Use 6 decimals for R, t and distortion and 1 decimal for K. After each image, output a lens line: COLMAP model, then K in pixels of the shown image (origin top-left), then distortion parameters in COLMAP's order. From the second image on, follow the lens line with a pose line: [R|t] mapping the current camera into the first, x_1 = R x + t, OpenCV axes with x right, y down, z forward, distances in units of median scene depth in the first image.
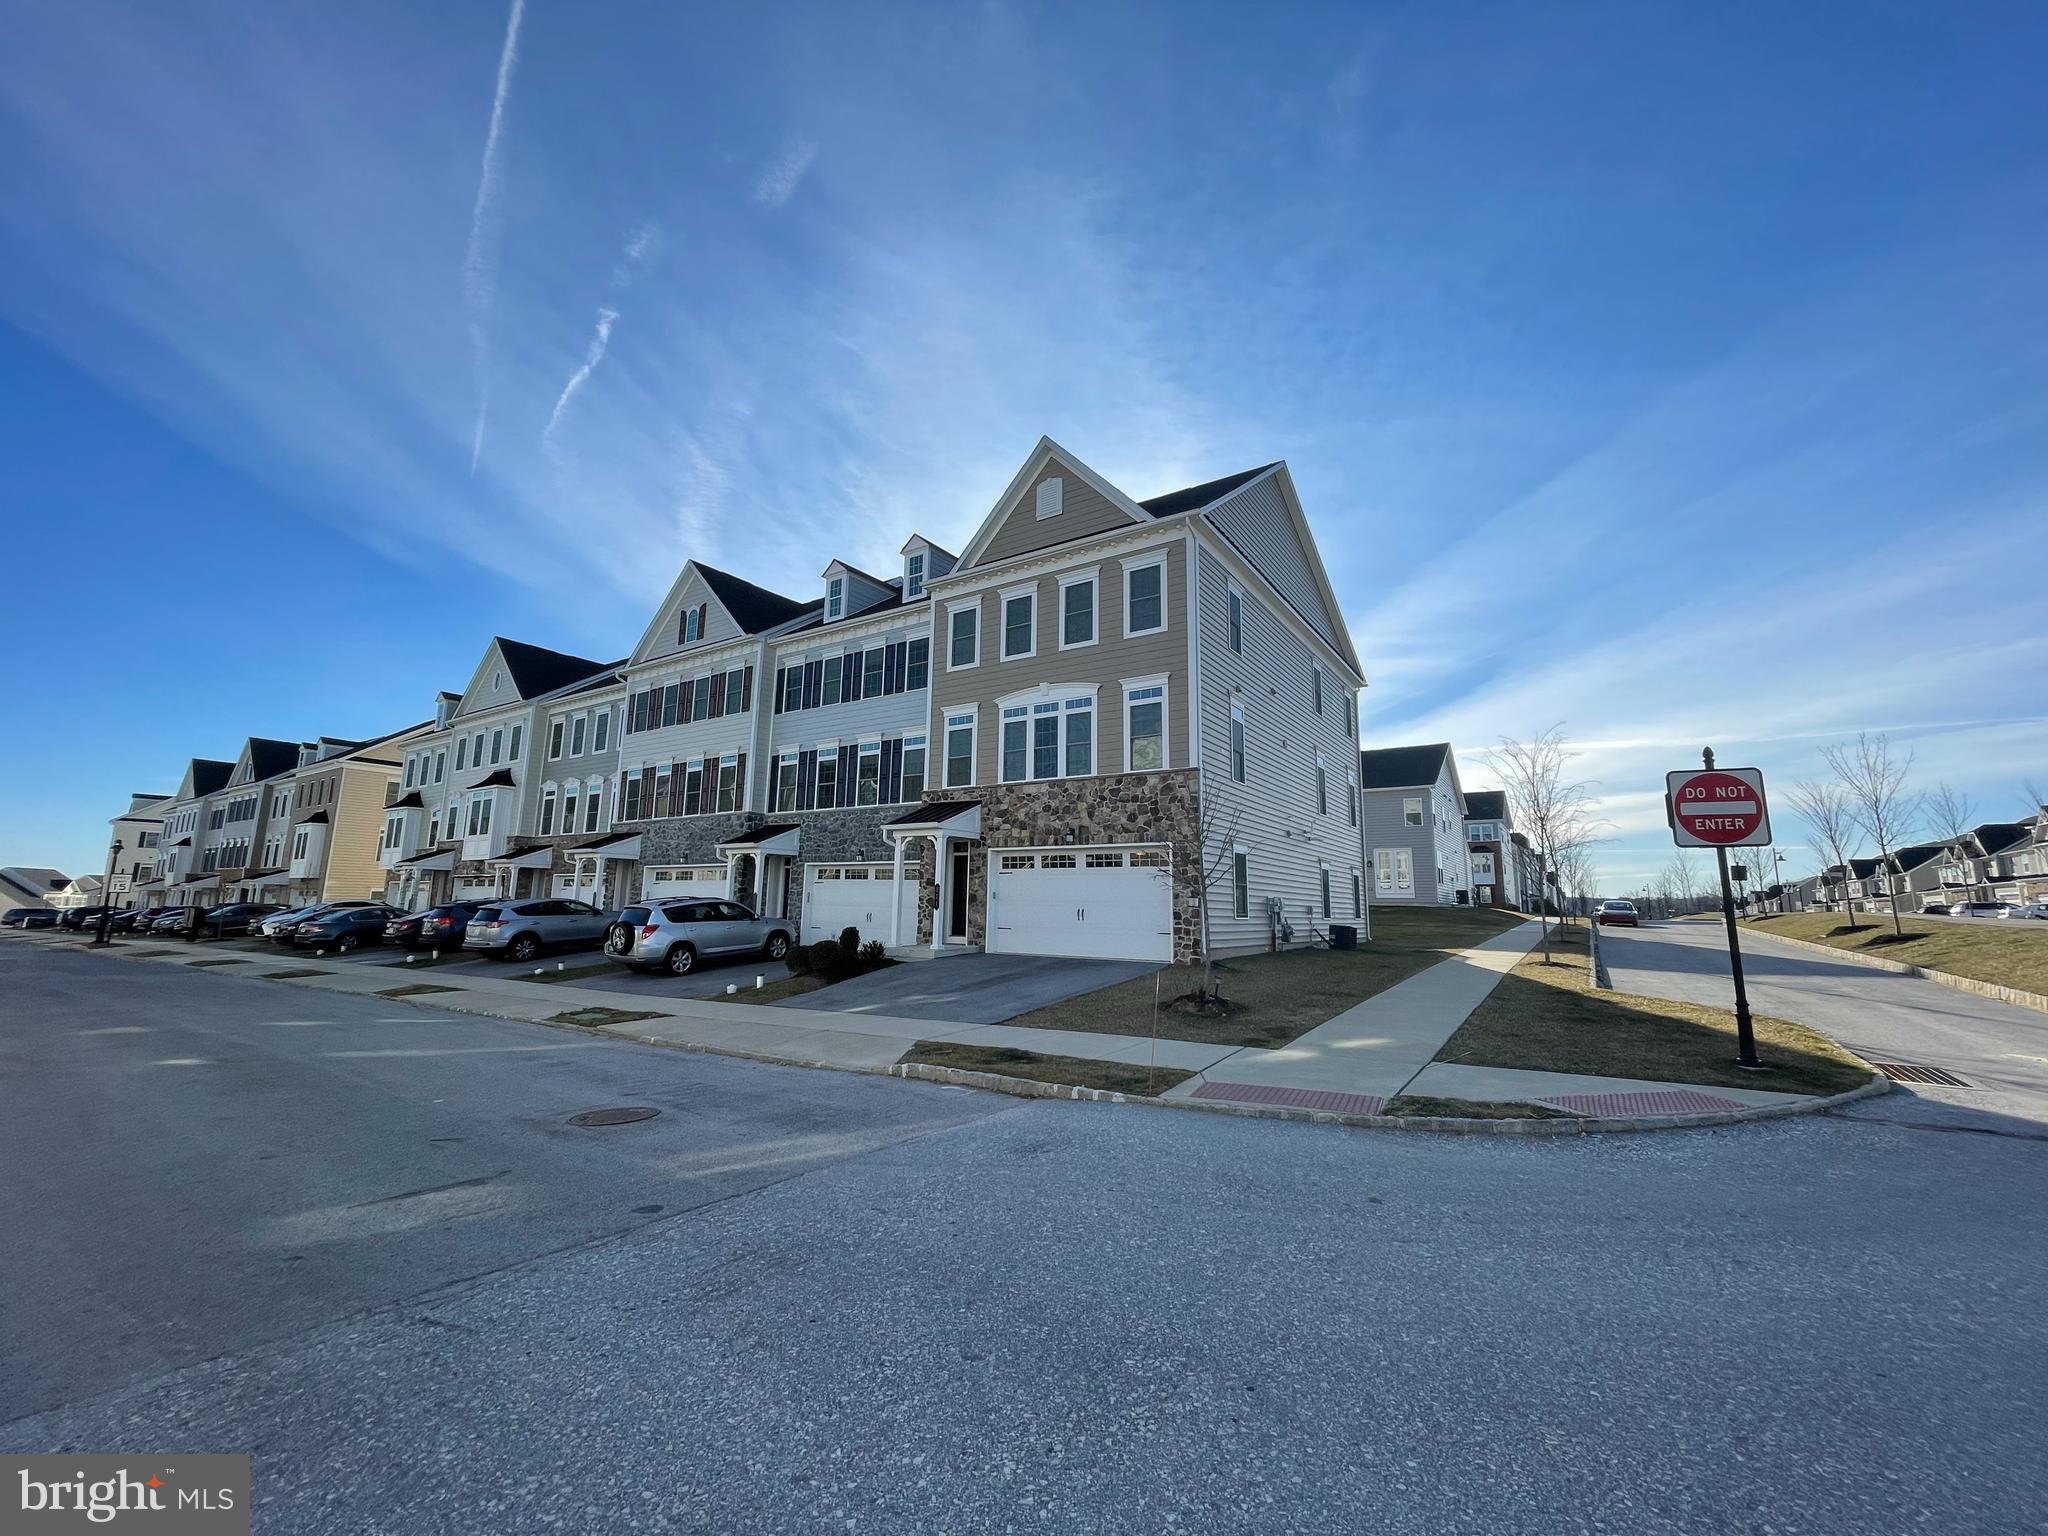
lens RADIAL K [[820.8, 0, 1032.1], [0, 820.8, 766.2], [0, 0, 1]] dist [-0.000545, -0.000080]
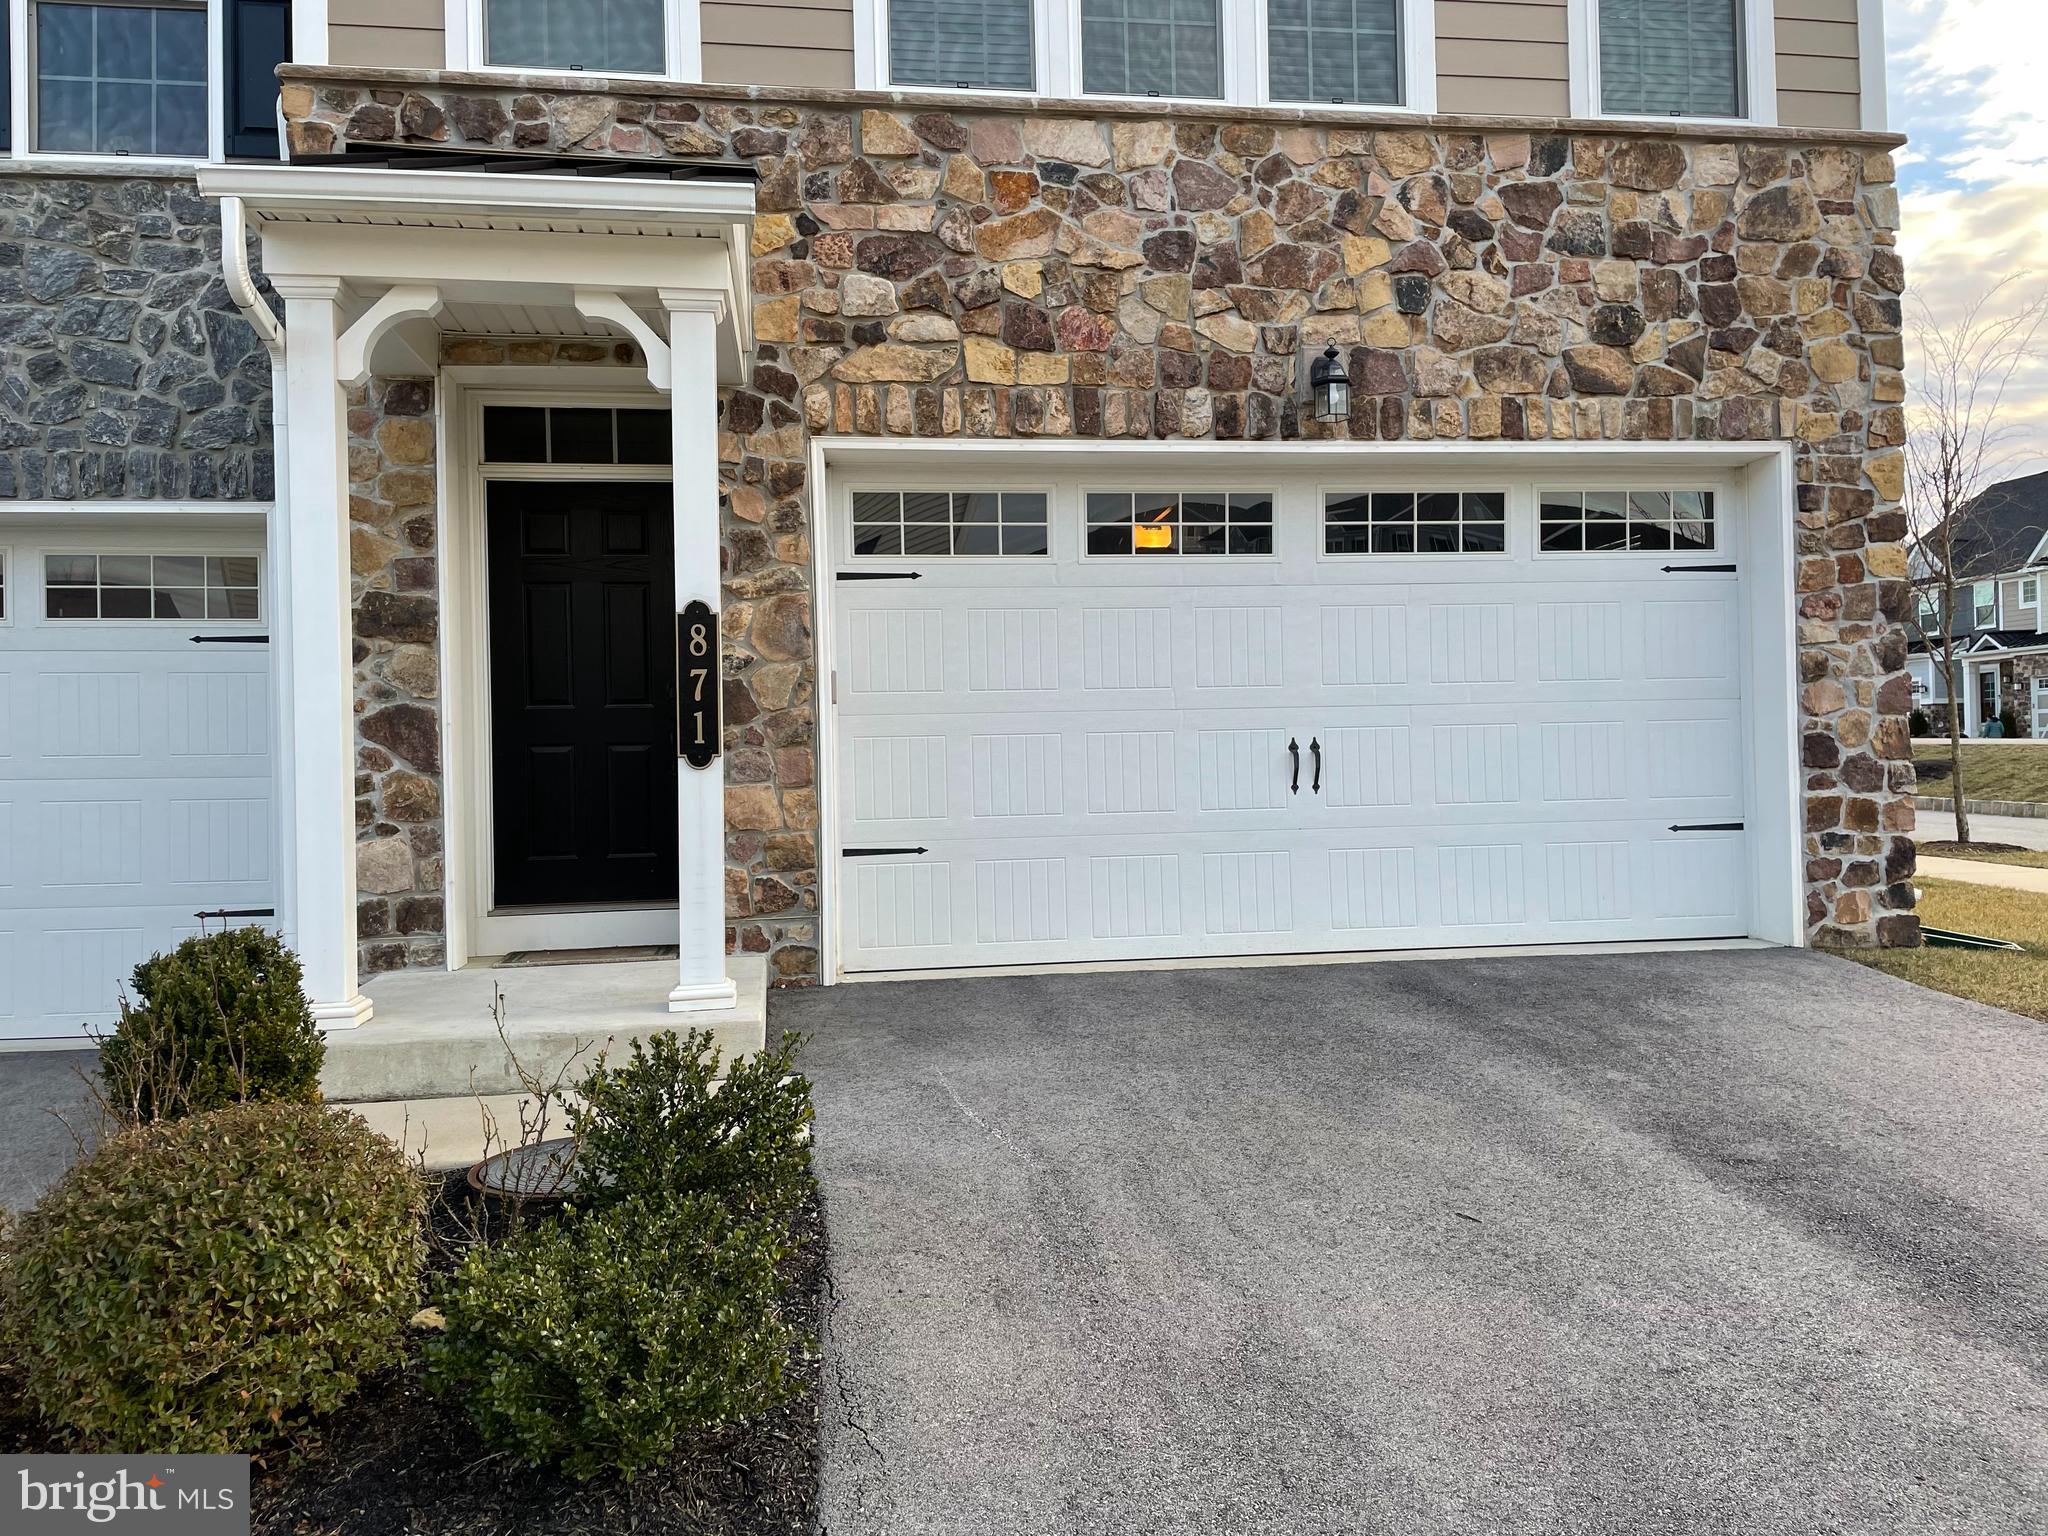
lens RADIAL K [[1536.8, 0, 1024.0], [0, 1536.8, 768.0], [0, 0, 1]] dist [0.099550, -0.133513]
pose [[0.734815, -0.034466, 0.677392, -0.271642], [-0.082649, 0.986716, 0.139860, 0.127341], [-0.673214, -0.158757, 0.722205, 0.737826]]
